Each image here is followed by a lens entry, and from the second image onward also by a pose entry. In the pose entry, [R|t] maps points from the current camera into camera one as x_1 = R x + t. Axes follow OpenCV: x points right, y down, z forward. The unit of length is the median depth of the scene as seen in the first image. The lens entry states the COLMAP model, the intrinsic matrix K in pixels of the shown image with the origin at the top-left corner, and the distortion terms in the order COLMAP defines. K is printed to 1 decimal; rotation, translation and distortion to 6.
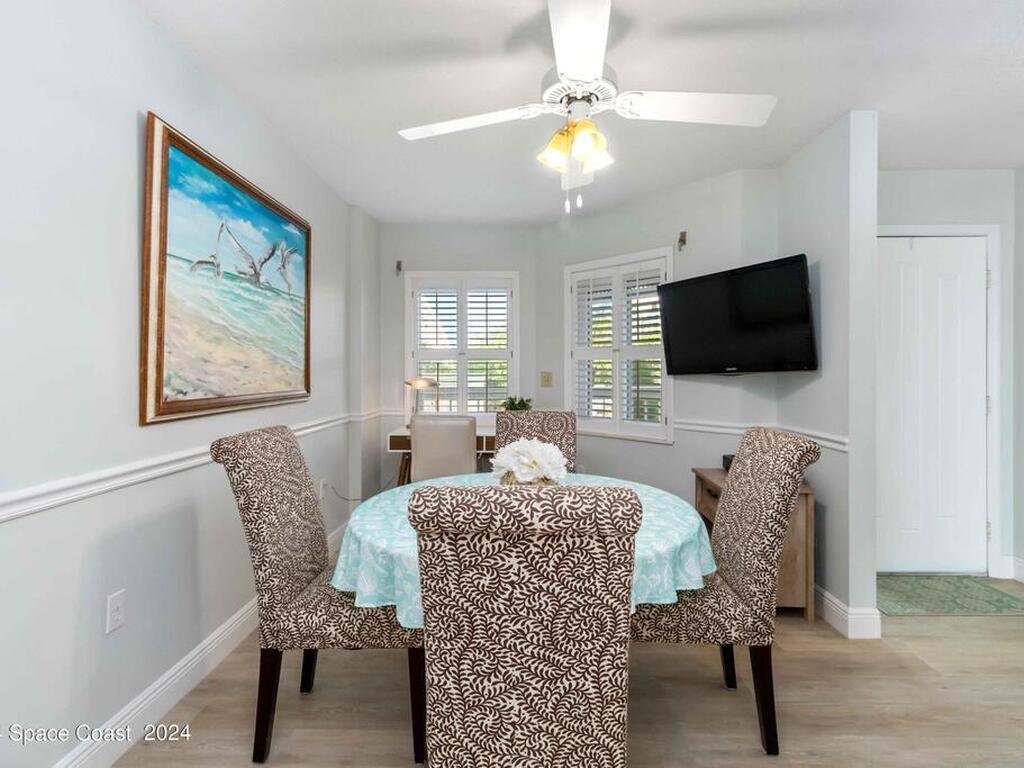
lens RADIAL K [[526.9, 0, 520.6], [0, 526.9, 369.7], [0, 0, 1]] dist [-0.001143, -0.000773]
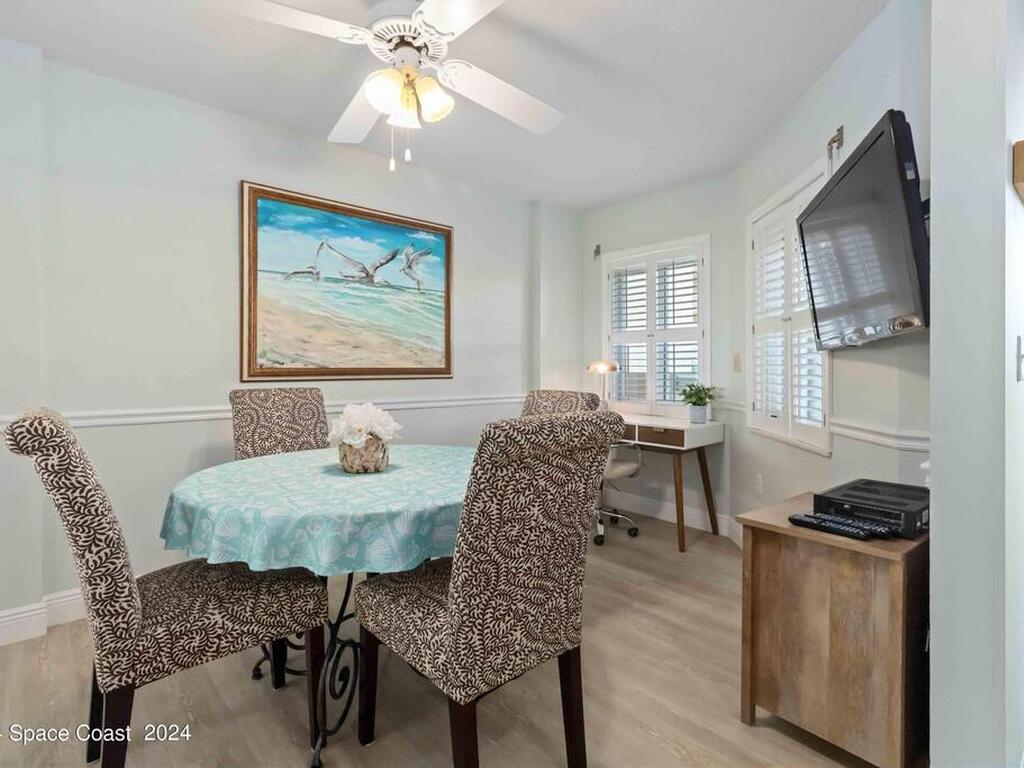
lens RADIAL K [[526.9, 0, 520.6], [0, 526.9, 369.7], [0, 0, 1]] dist [-0.001143, -0.000773]
pose [[0.681577, 0.004222, -0.731734, 0.799133], [-0.001053, 0.999988, 0.004789, 0.048901], [0.731745, -0.002493, 0.681573, 0.434320]]
